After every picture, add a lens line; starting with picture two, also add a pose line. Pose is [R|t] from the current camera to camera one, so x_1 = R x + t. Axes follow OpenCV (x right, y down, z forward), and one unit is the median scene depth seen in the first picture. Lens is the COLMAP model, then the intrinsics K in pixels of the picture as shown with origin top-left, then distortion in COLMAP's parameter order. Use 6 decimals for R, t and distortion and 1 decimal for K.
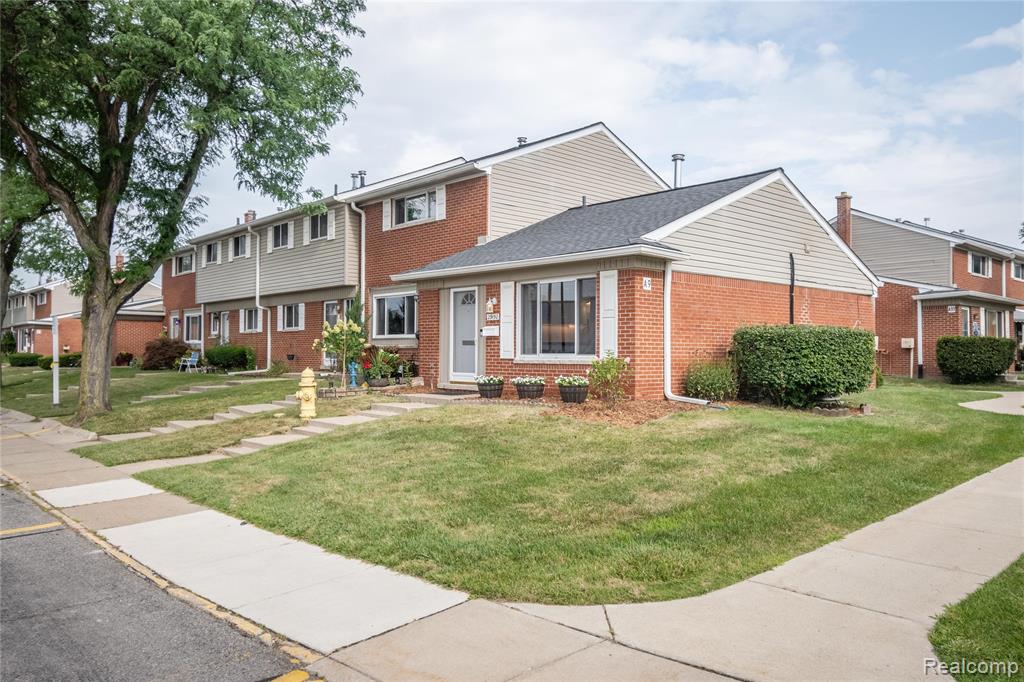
lens RADIAL K [[763.7, 0, 512.0], [0, 763.7, 341.0], [0, 0, 1]] dist [-0.002021, -0.003852]
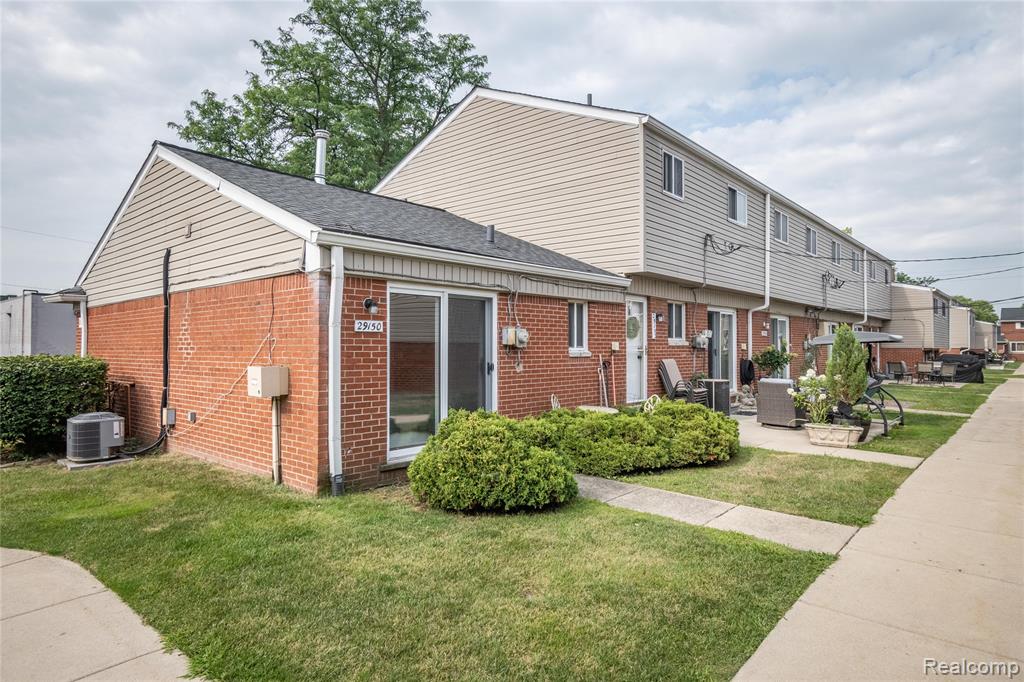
lens RADIAL K [[597.5, 0, 512.0], [0, 597.5, 341.0], [0, 0, 1]] dist [0.001004, -0.000708]
pose [[0.127497, -0.013541, -0.991747, 0.978689], [0.014364, 0.999827, -0.011805, -0.018009], [0.991735, -0.012740, 0.127669, 1.270972]]
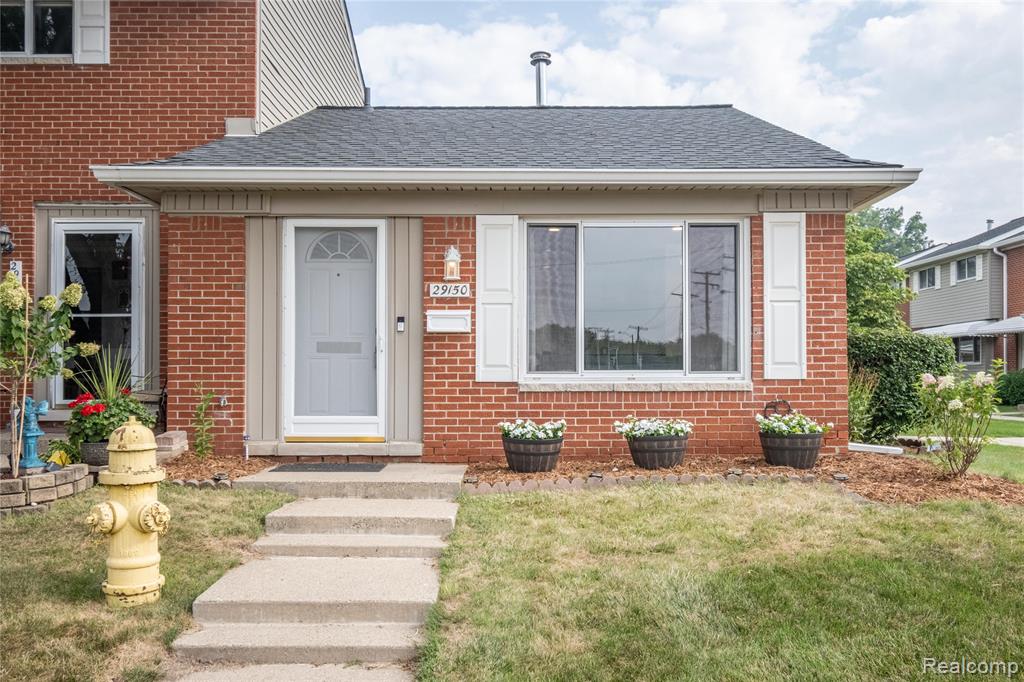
lens RADIAL K [[867.9, 0, 511.6], [0, 867.9, 368.6], [0, 0, 1]] dist [0.006251, 0.001109]
pose [[0.665035, 0.003193, 0.746806, -0.377010], [-0.007636, 0.999968, 0.002525, 0.013264], [-0.746773, -0.007382, 0.665038, 0.621073]]
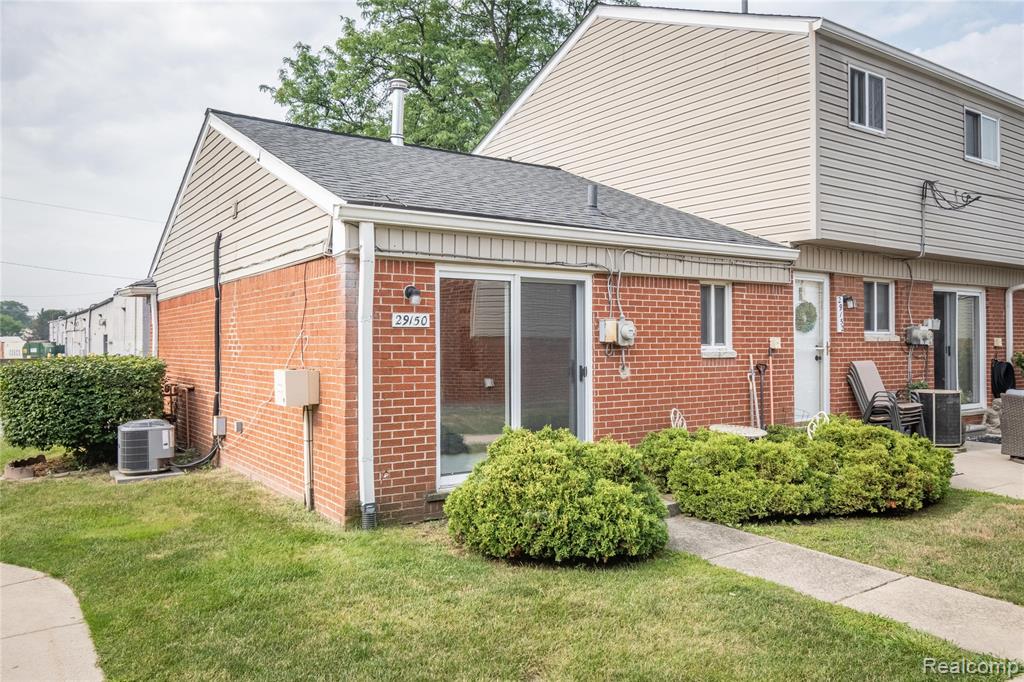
lens RADIAL K [[763.7, 0, 512.0], [0, 763.7, 341.0], [0, 0, 1]] dist [-0.002021, -0.003852]
pose [[-0.120251, -0.005418, -0.992729, 0.969706], [0.016451, 0.999837, -0.007449, -0.019012], [0.992607, -0.017227, -0.120142, 1.334271]]
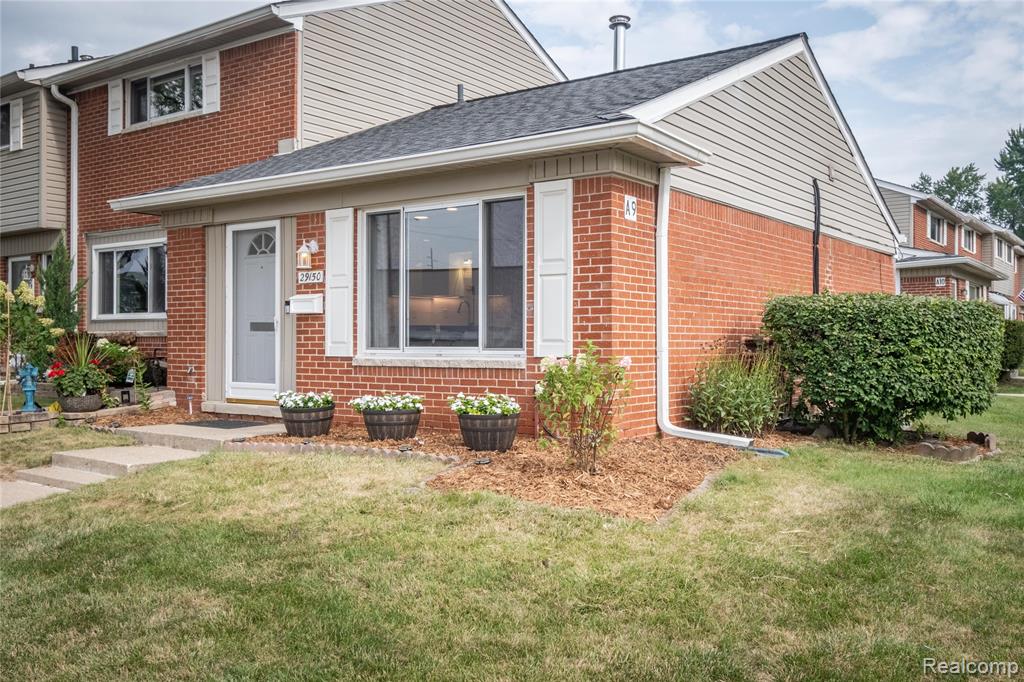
lens RADIAL K [[901.7, 0, 525.6], [0, 901.7, 336.6], [0, 0, 1]] dist [0.001079, -0.004568]
pose [[0.974348, -0.002557, 0.225033, -0.020235], [0.000051, 0.999938, 0.011139, 0.002506], [-0.225048, -0.010842, 0.974287, 0.359385]]
